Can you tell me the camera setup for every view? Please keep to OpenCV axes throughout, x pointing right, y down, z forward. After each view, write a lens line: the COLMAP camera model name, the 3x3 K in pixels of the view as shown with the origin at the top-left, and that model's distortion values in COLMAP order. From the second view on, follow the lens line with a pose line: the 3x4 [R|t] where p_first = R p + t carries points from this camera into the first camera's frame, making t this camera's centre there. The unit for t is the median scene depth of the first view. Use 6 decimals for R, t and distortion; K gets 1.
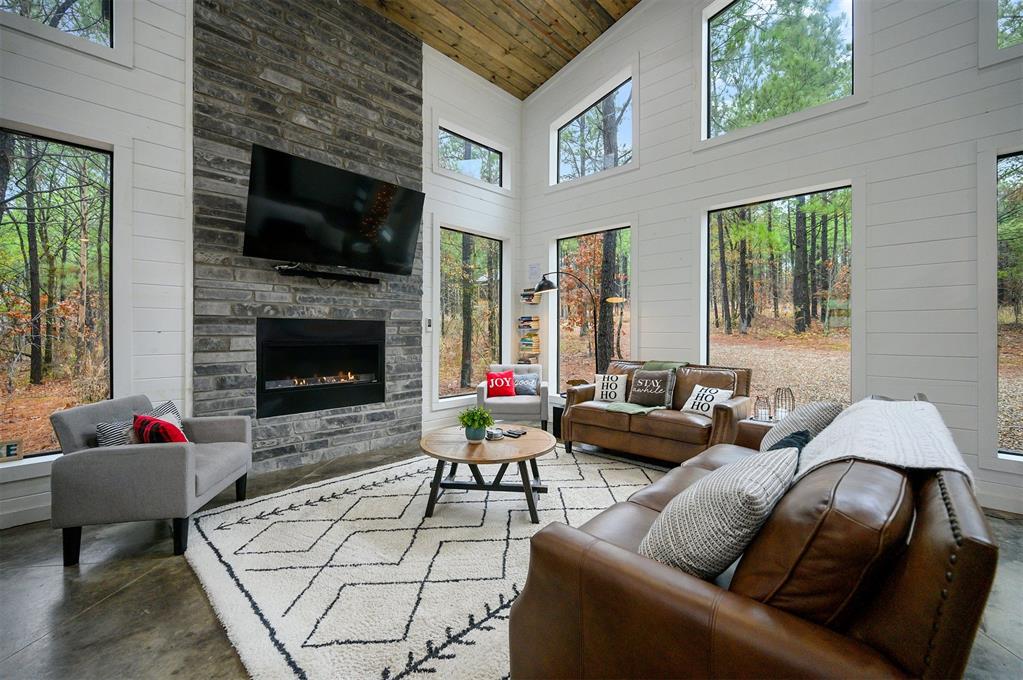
lens RADIAL K [[403.0, 0, 509.1], [0, 403.0, 334.5], [0, 0, 1]] dist [0.000134, -0.000651]
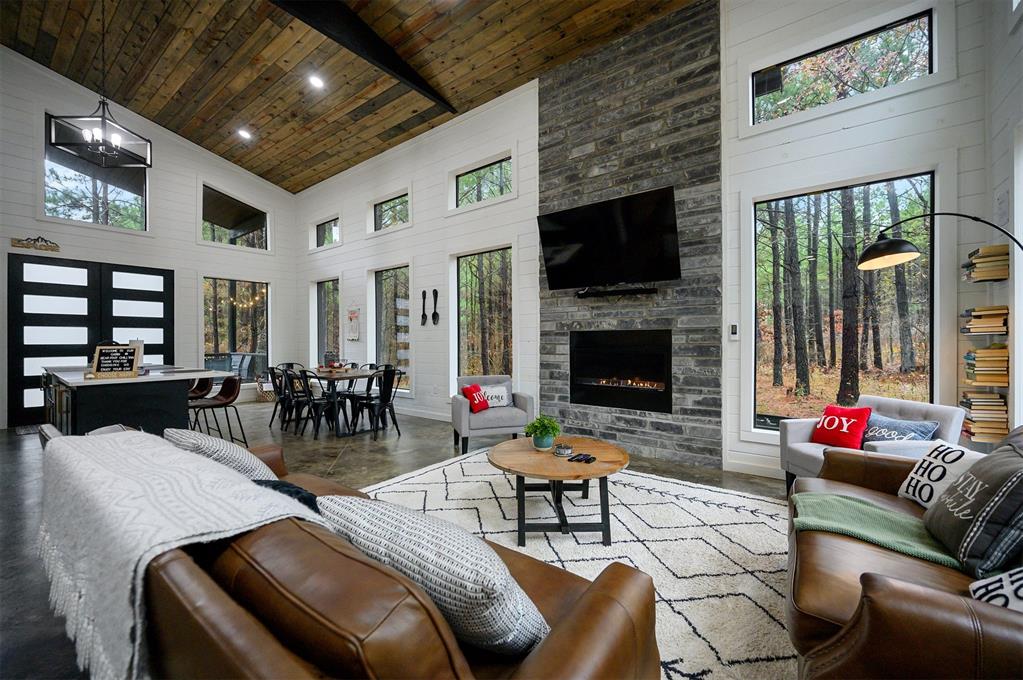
lens RADIAL K [[403.0, 0, 522.3], [0, 403.0, 340.8], [0, 0, 1]] dist [0.000134, -0.000651]
pose [[0.146363, 0.001546, -0.989230, 0.690342], [0.000557, 0.999998, 0.001645, -0.010184], [0.989231, -0.000792, 0.146362, 0.591569]]
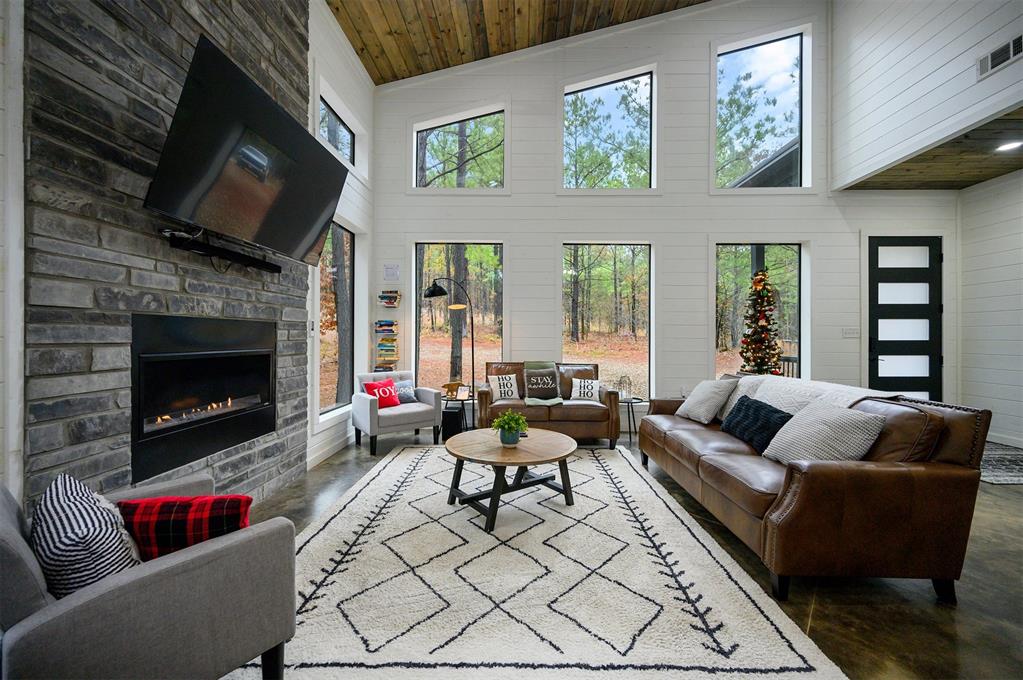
lens RADIAL K [[403.0, 0, 503.9], [0, 403.0, 339.6], [0, 0, 1]] dist [0.000134, -0.000651]
pose [[0.745621, -0.003053, 0.666364, -0.573918], [0.000114, 0.999990, 0.004454, -0.005829], [-0.666371, -0.003245, 0.745614, 0.186357]]
